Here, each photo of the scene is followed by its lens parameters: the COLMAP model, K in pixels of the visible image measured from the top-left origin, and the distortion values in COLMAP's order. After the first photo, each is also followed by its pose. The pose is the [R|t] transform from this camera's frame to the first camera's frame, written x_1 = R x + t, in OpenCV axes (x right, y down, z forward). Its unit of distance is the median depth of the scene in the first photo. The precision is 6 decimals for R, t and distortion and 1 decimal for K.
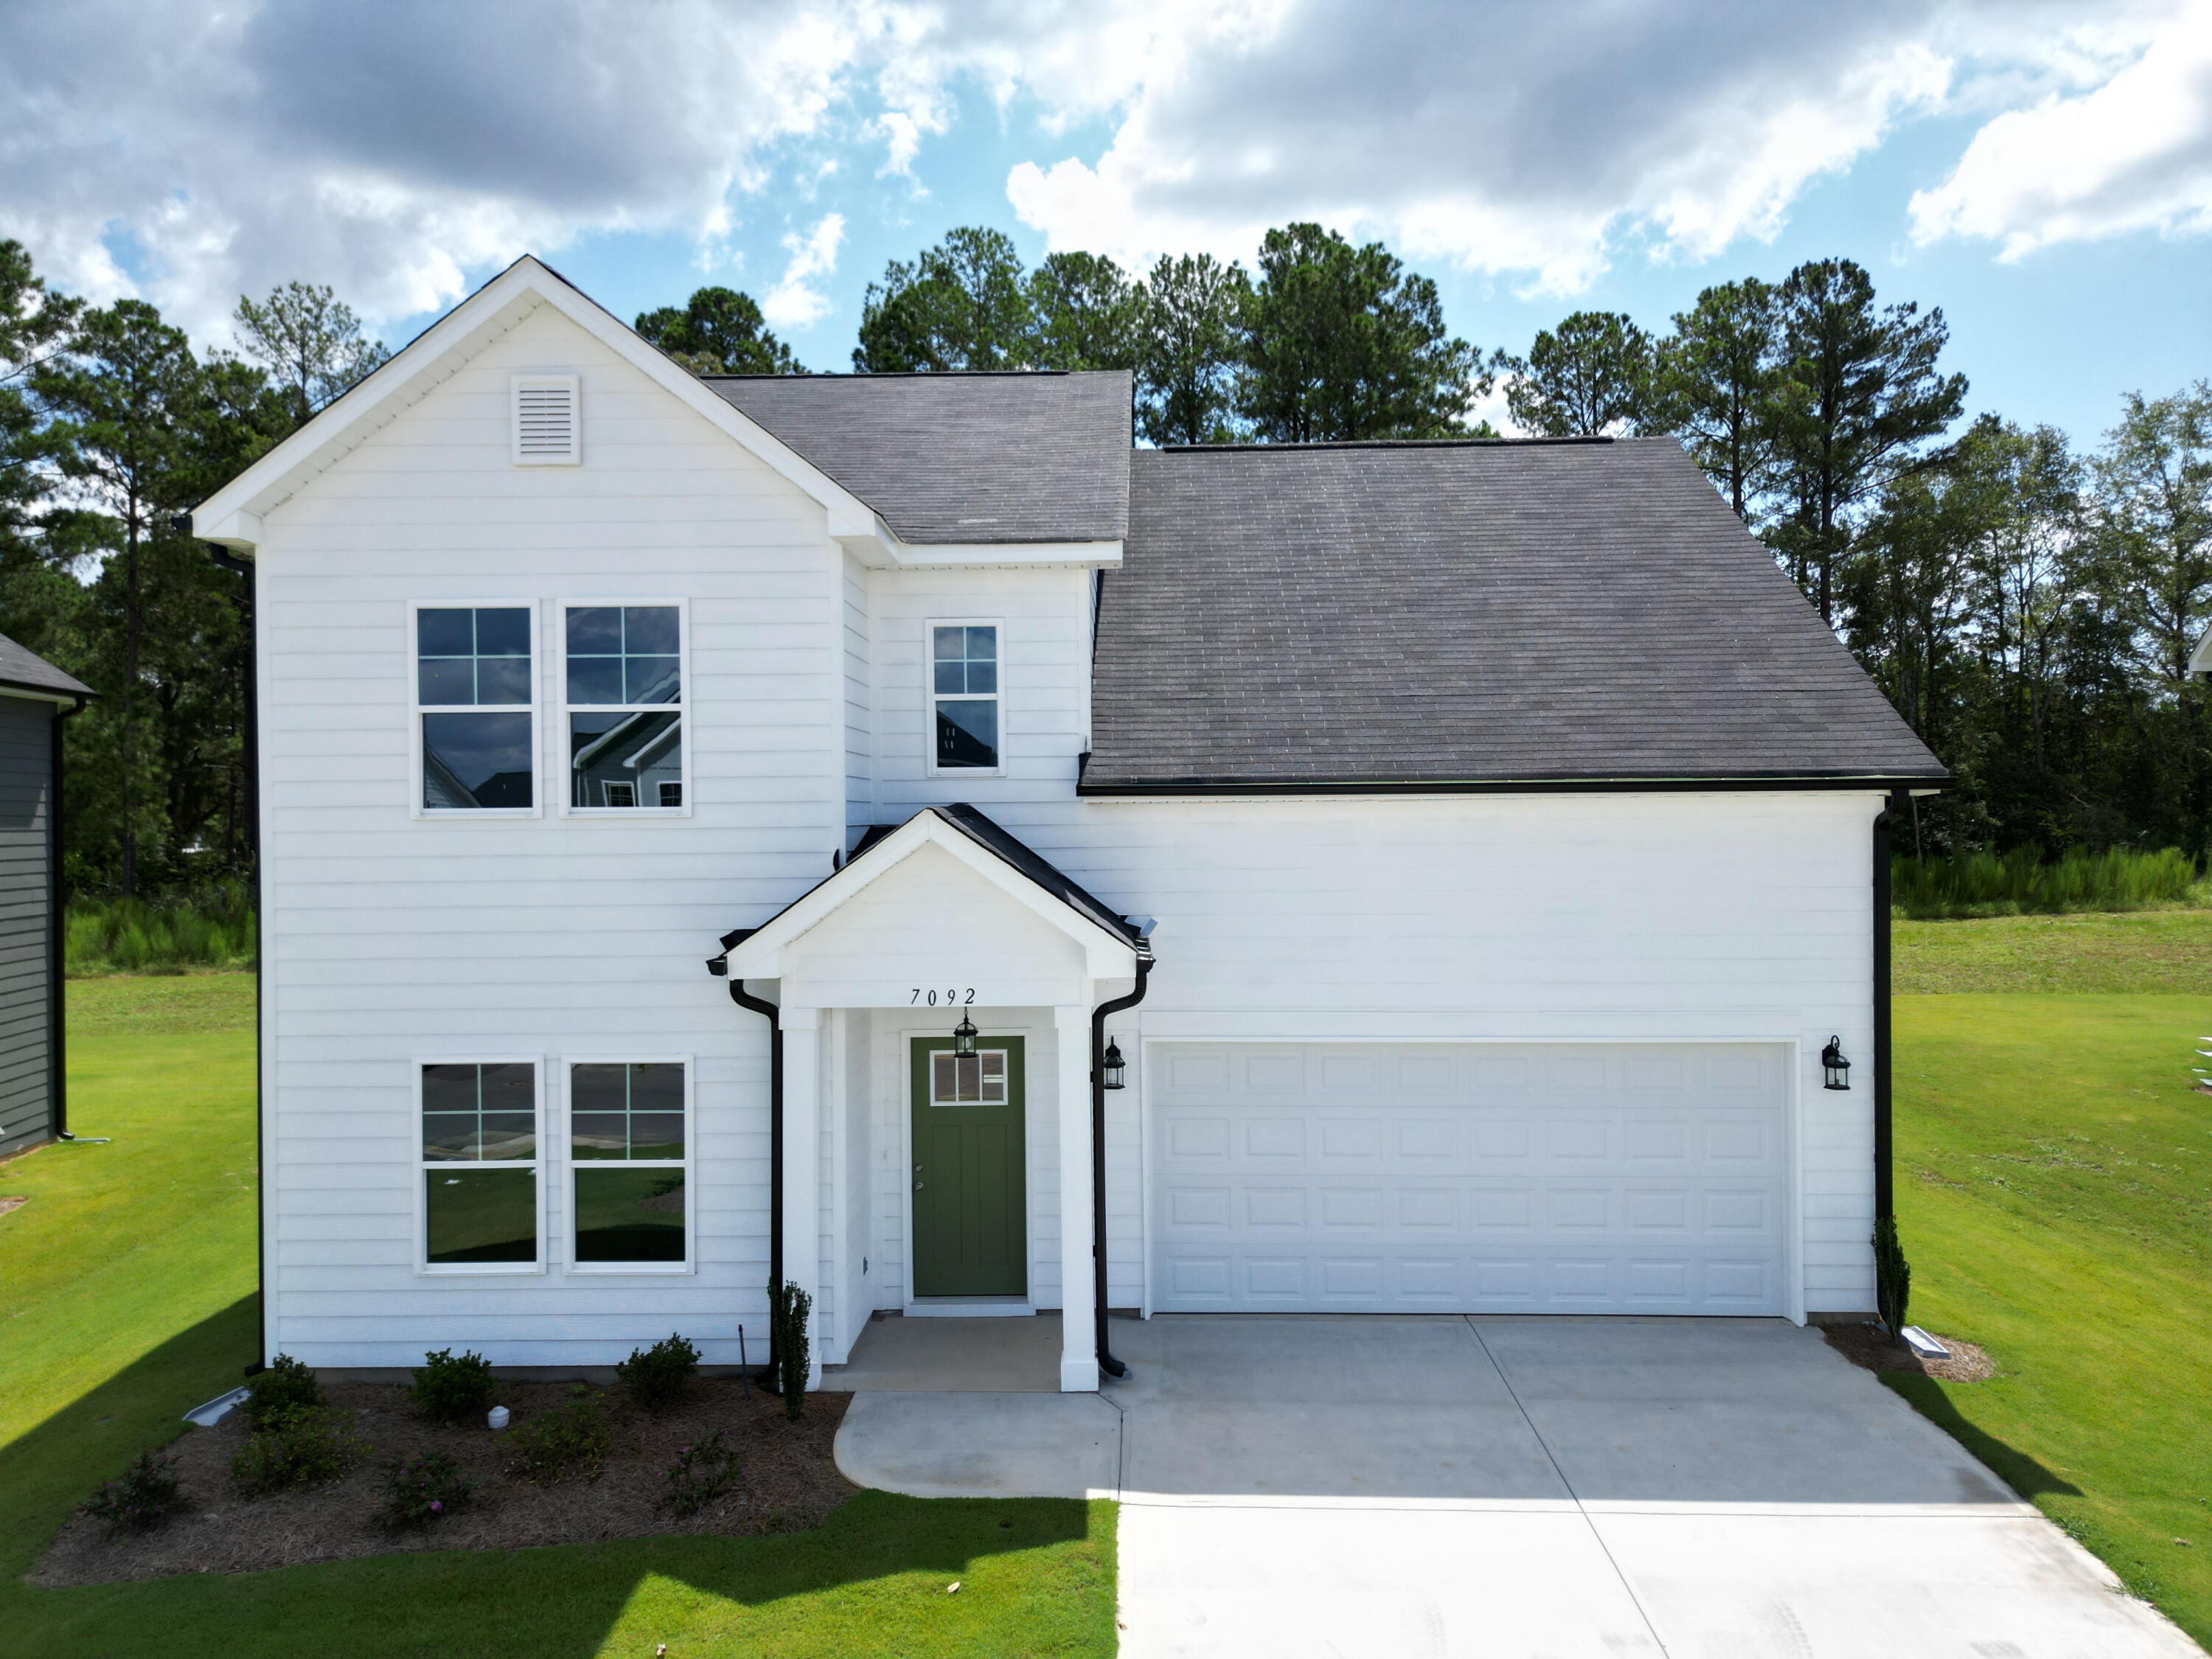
lens RADIAL K [[1561.5, 0, 1131.6], [0, 1561.5, 834.9], [0, 0, 1]] dist [0.055976, -0.045599]
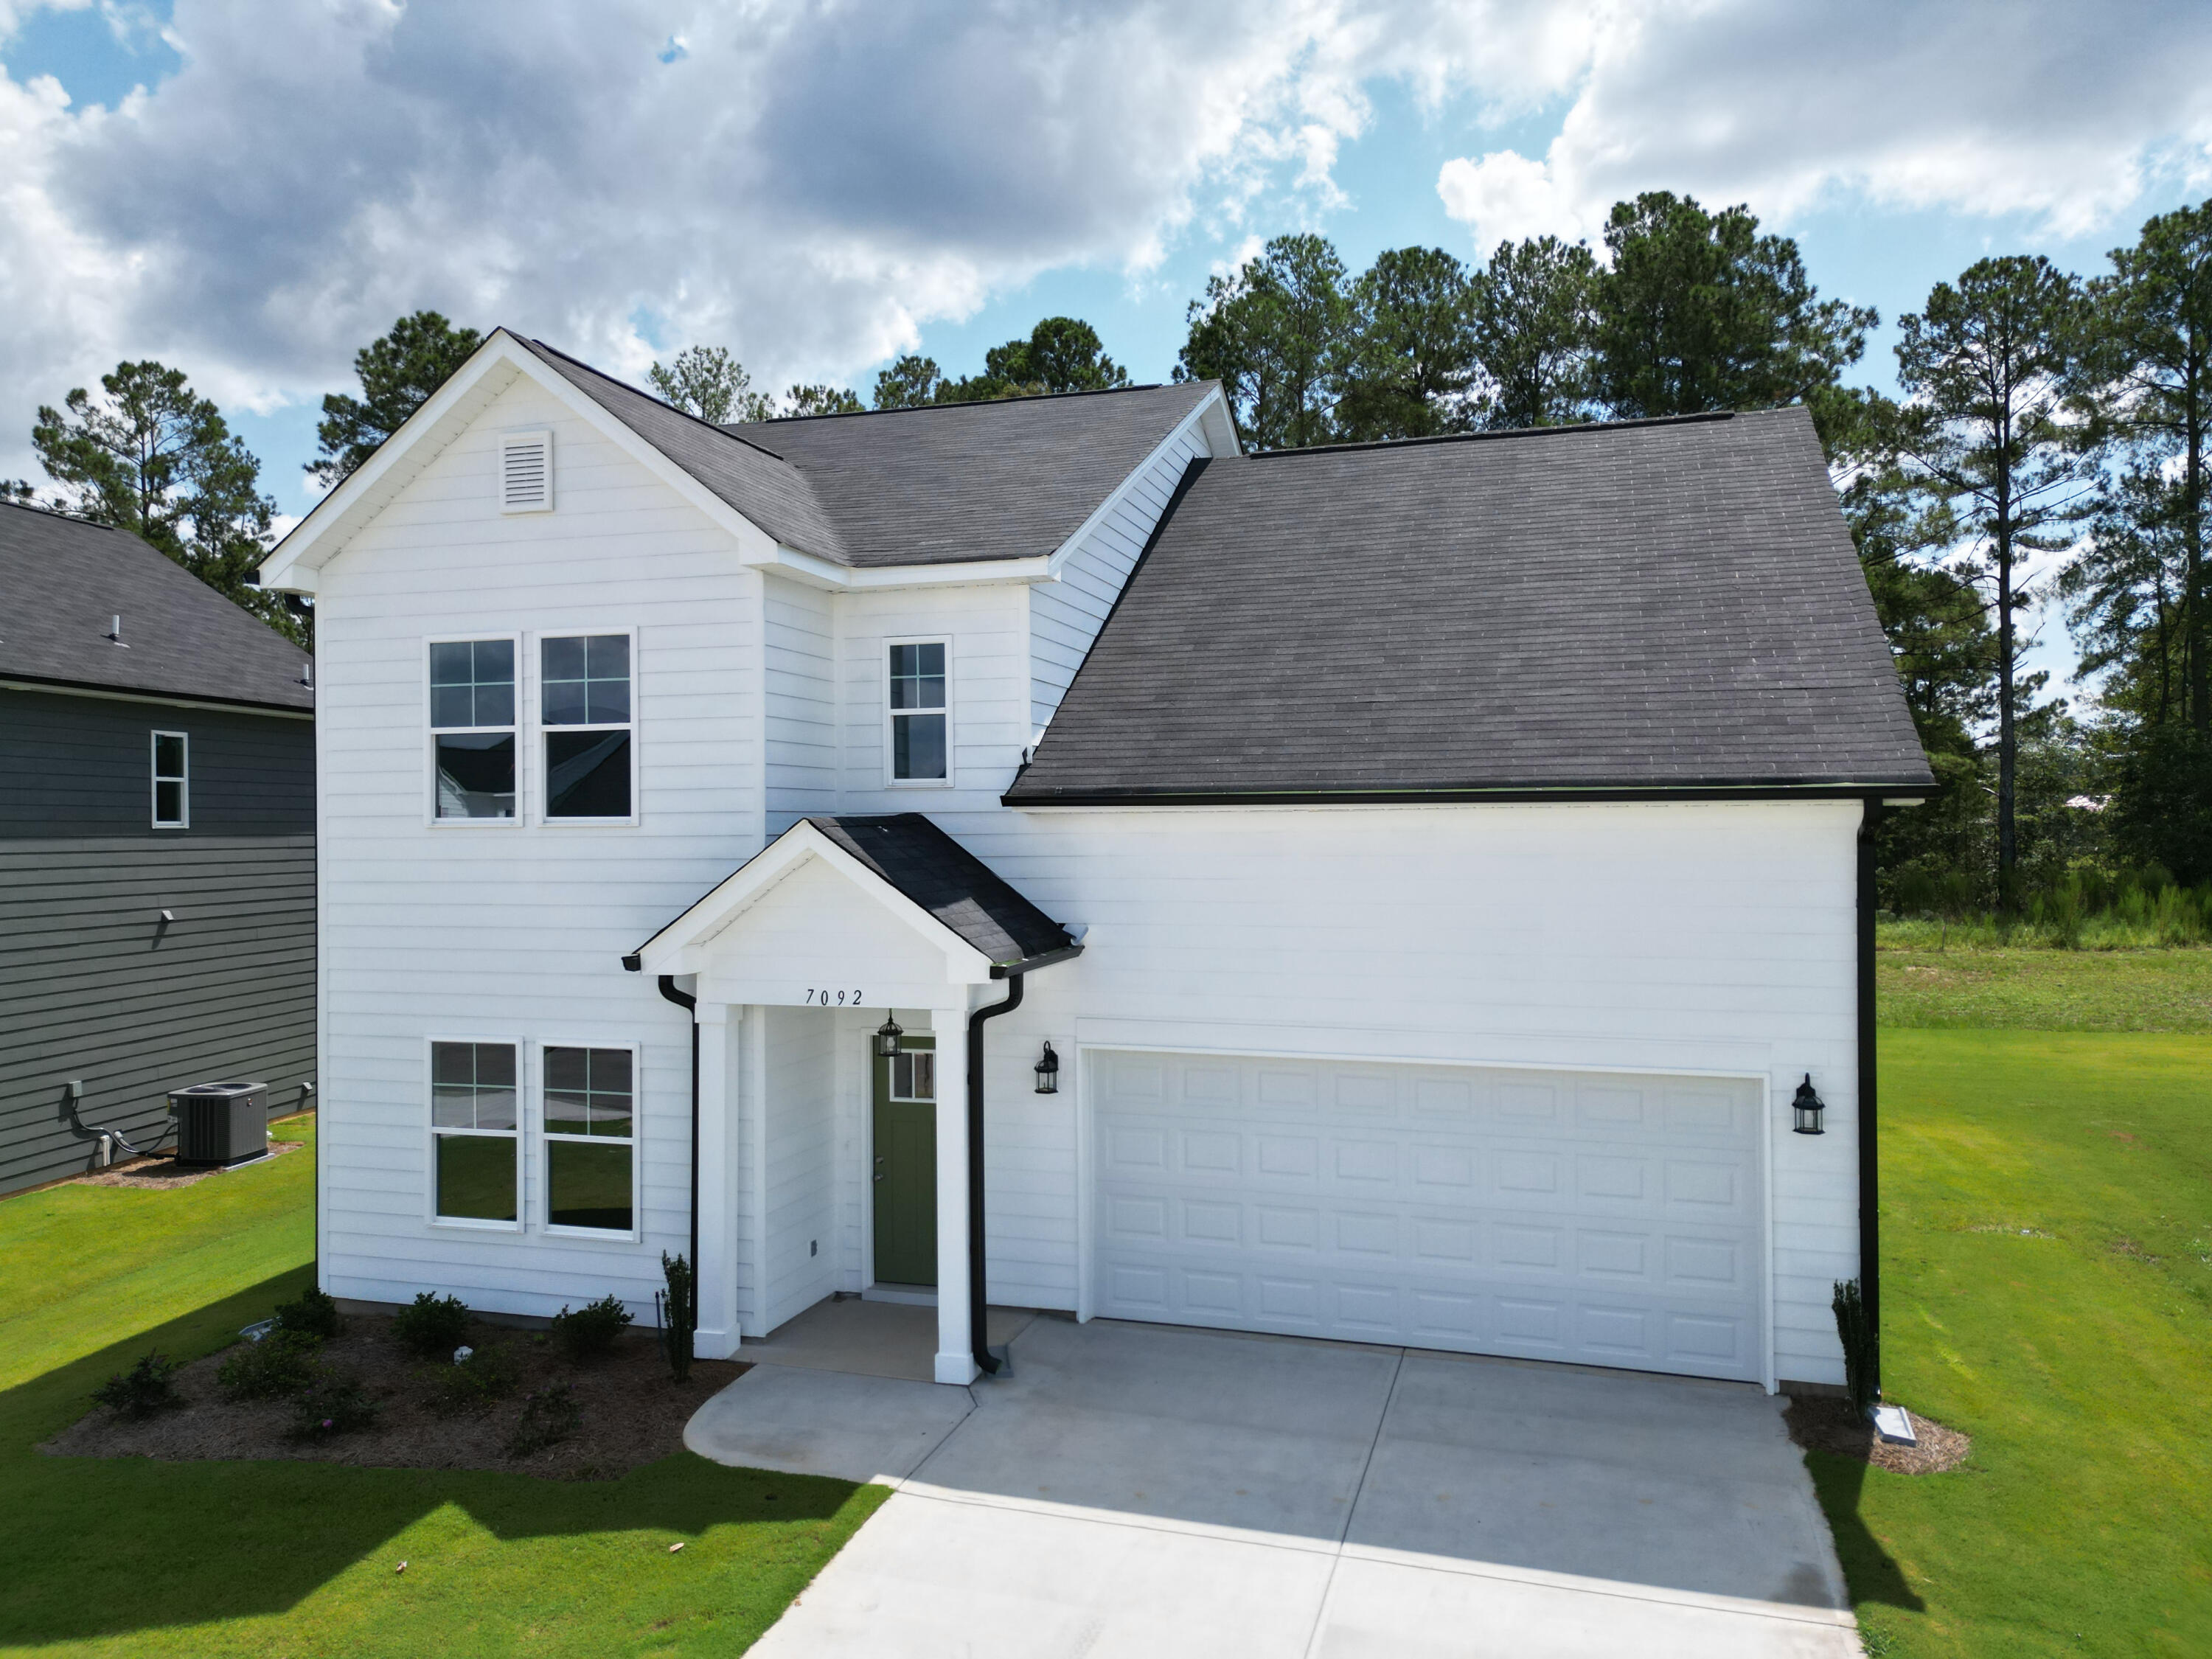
lens RADIAL K [[1561.5, 0, 1131.6], [0, 1561.5, 834.9], [0, 0, 1]] dist [0.055976, -0.045599]
pose [[0.962758, 0.004682, -0.270325, 0.321168], [-0.005467, 0.999983, -0.002152, -0.004255], [0.270311, 0.003549, 0.962767, 0.033392]]
